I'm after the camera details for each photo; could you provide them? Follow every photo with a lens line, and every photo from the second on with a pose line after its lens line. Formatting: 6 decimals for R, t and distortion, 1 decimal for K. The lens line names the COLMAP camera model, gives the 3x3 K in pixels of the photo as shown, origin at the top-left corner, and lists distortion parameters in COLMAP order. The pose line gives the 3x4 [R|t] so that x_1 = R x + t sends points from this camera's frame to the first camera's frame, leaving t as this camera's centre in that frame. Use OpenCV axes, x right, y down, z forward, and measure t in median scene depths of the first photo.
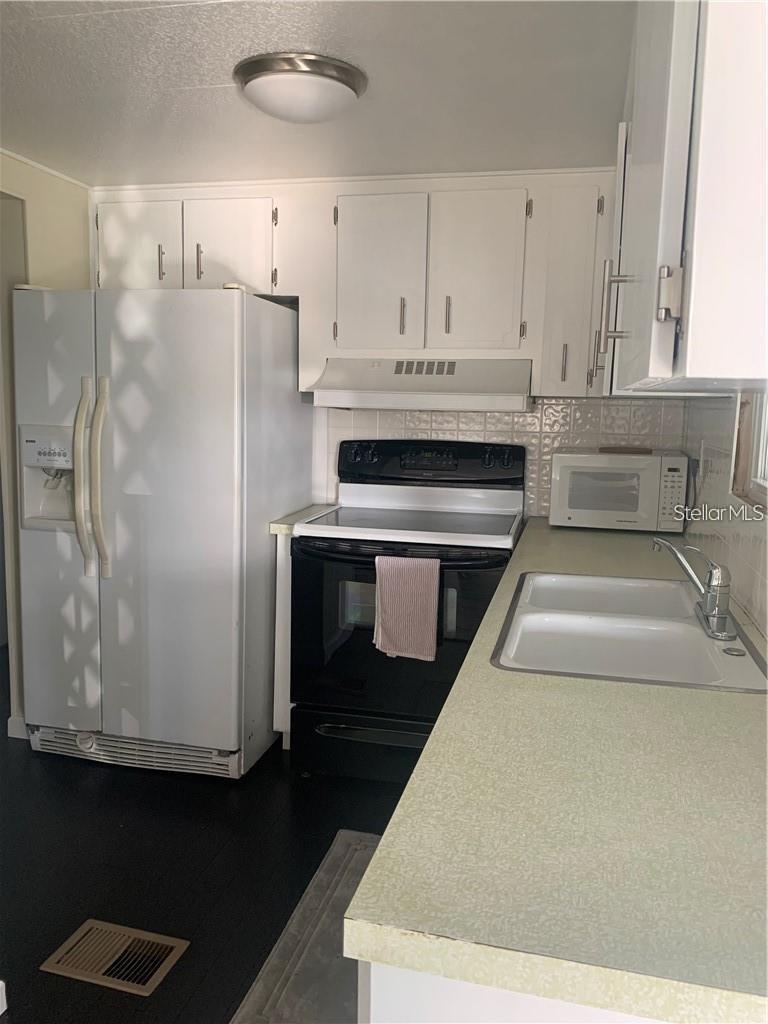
lens RADIAL K [[775.6, 0, 386.0], [0, 775.6, 507.2], [0, 0, 1]] dist [0.061374, -0.080278]
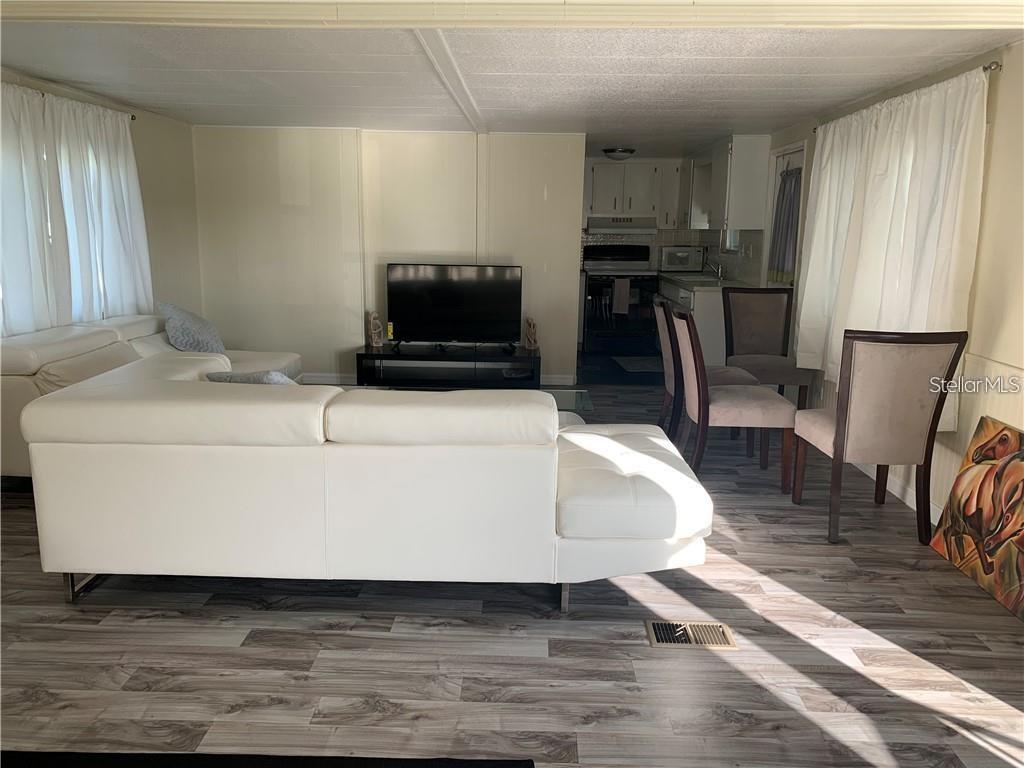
lens RADIAL K [[775.6, 0, 506.5], [0, 775.6, 392.0], [0, 0, 1]] dist [0.061374, -0.080278]
pose [[0.981568, -0.048242, 0.184922, -0.999446], [0.035790, 0.996898, 0.070096, 0.266021], [-0.187730, -0.062186, 0.980250, -1.973876]]
